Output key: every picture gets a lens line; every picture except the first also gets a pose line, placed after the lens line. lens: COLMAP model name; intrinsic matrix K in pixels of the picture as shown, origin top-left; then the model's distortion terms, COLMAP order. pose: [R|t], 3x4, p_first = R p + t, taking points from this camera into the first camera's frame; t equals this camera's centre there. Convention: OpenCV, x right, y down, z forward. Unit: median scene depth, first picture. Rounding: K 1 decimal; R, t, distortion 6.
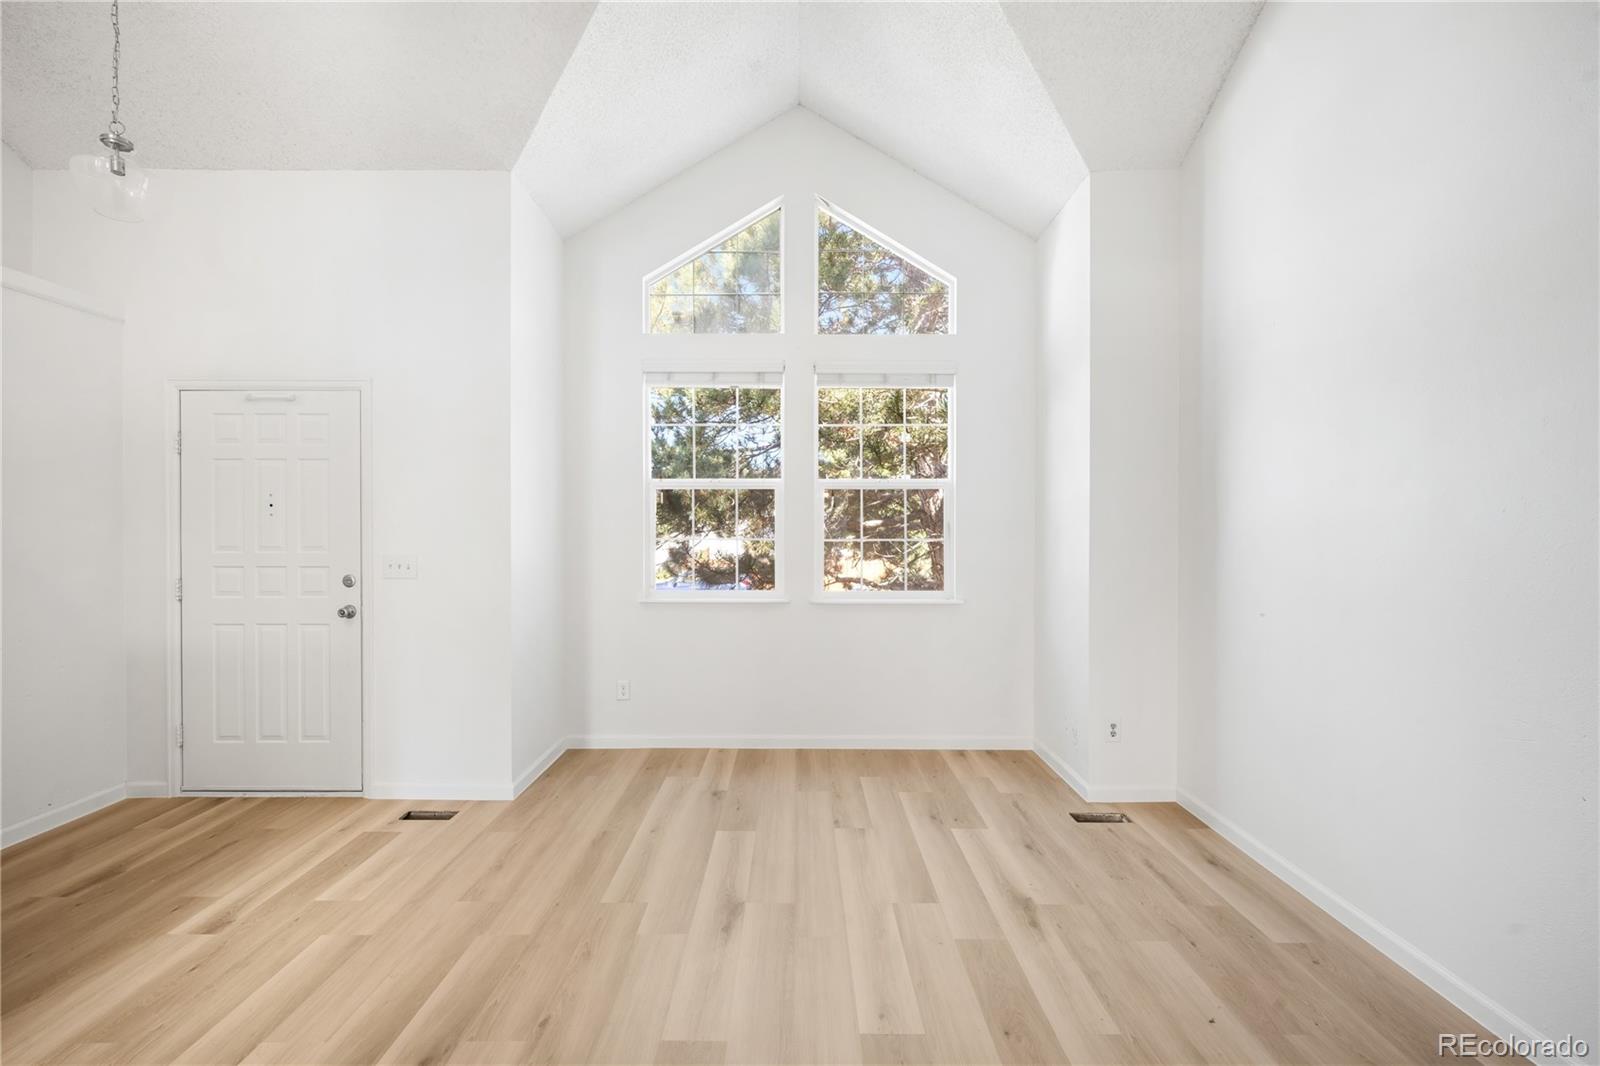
lens RADIAL K [[673.3, 0, 800.0], [0, 673.3, 533.0], [0, 0, 1]] dist [0.001331, -0.000011]
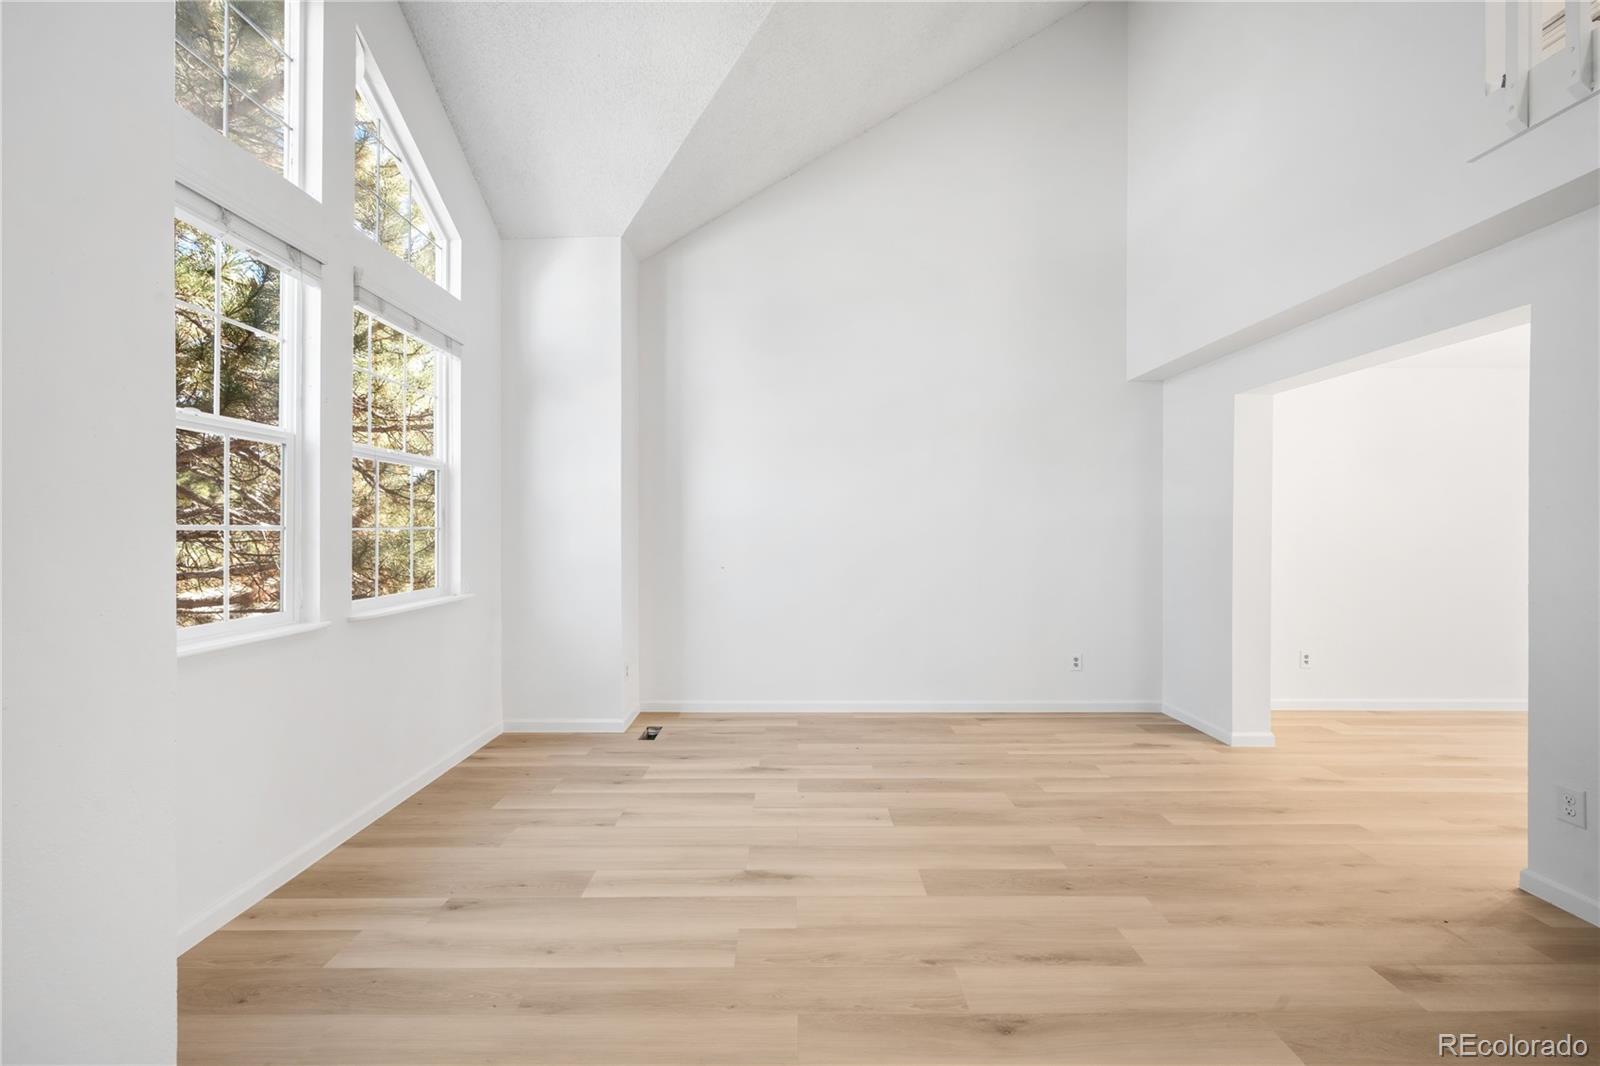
lens RADIAL K [[615.4, 0, 800.0], [0, 615.4, 533.0], [0, 0, 1]] dist [0.001417, 0.000159]
pose [[-0.005897, -0.008013, 0.999951, -0.848229], [0.009226, 0.999925, 0.008067, 0.011804], [-0.999940, 0.009273, -0.005822, 0.747419]]
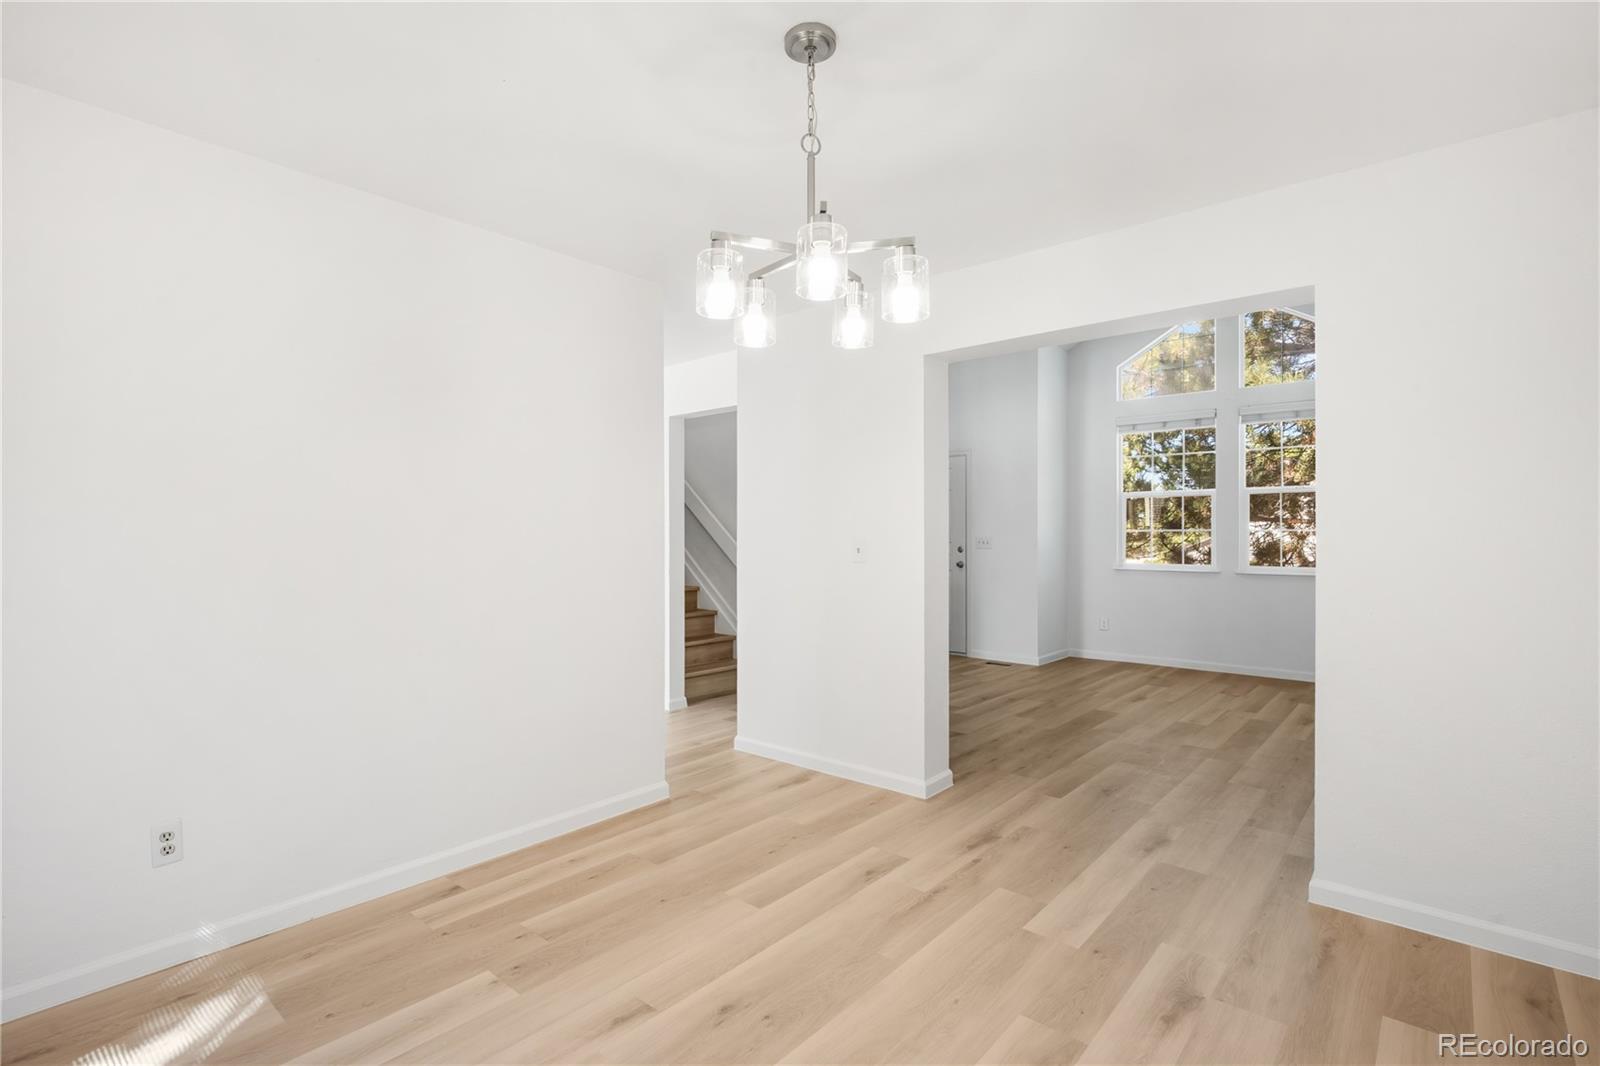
lens RADIAL K [[802.6, 0, 768.2], [0, 802.6, 533.0], [0, 0, 1]] dist [0.000968, 0.000108]
pose [[0.752436, -0.003580, -0.658655, 0.547181], [-0.004724, 0.999930, -0.010832, 0.055812], [0.658648, 0.011262, 0.752367, -1.343783]]
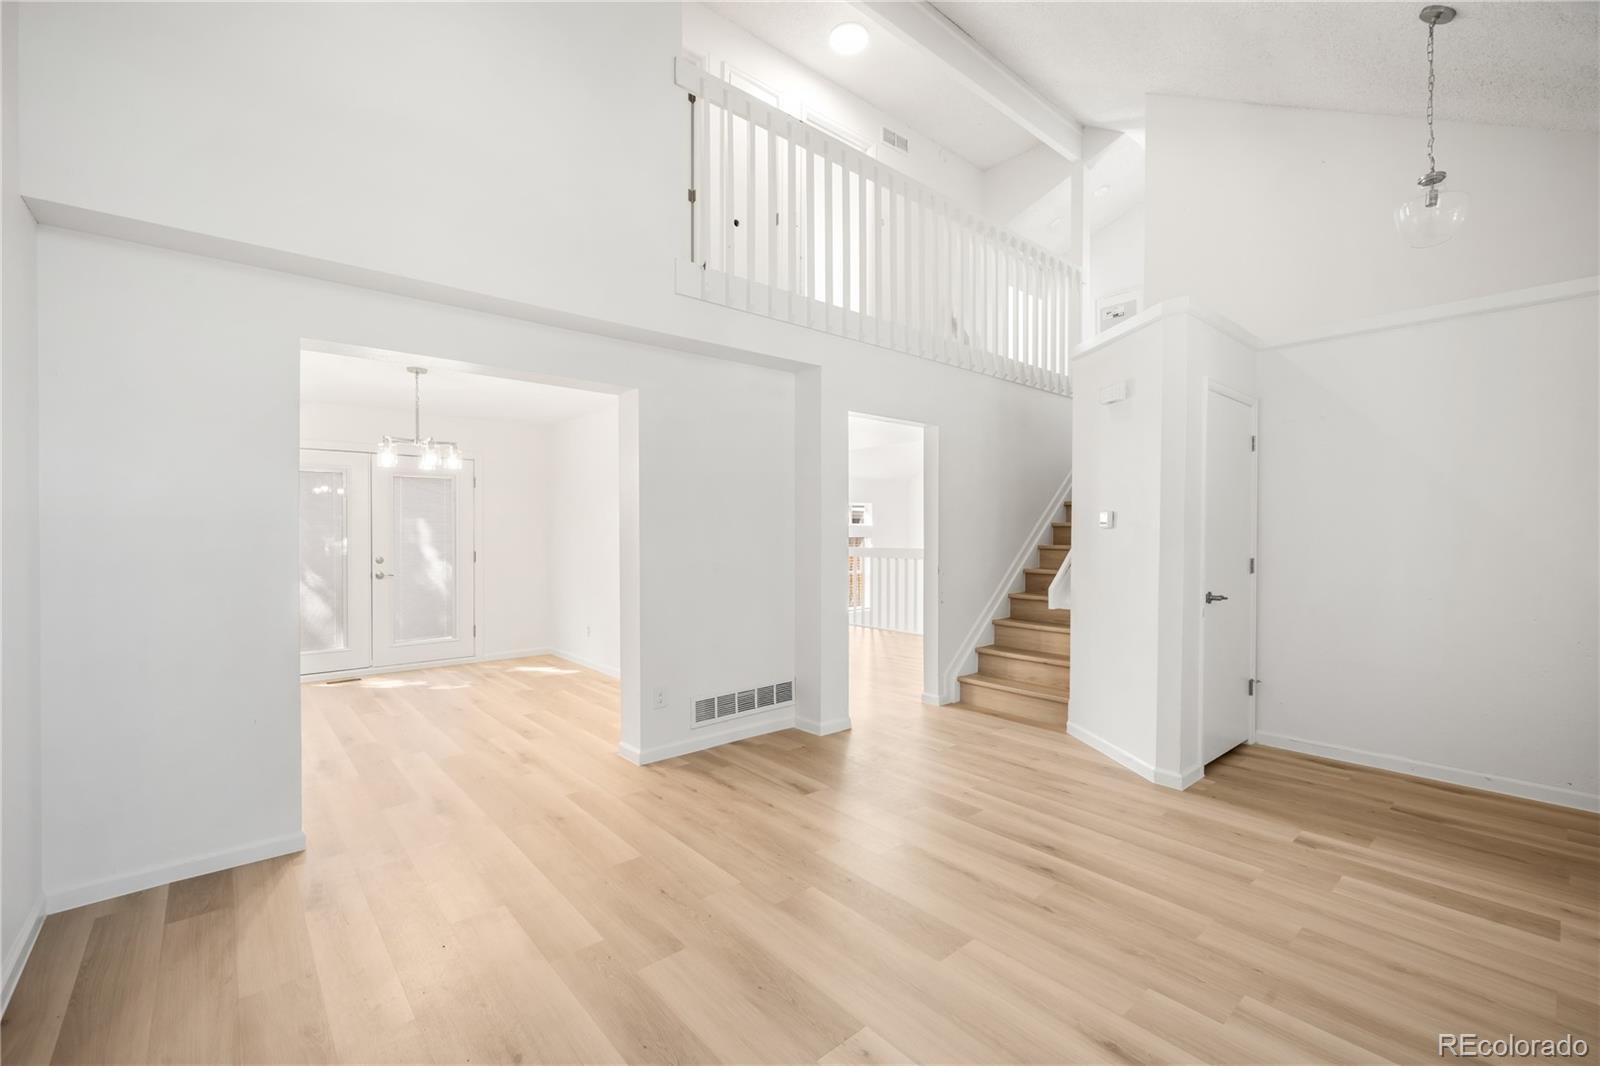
lens RADIAL K [[673.3, 0, 800.0], [0, 673.3, 533.0], [0, 0, 1]] dist [0.001331, -0.000011]
pose [[-0.763663, -0.001972, -0.645612, 0.483371], [-0.007286, 0.999958, 0.005564, 0.014003], [0.645574, 0.008953, -0.763645, 1.021510]]
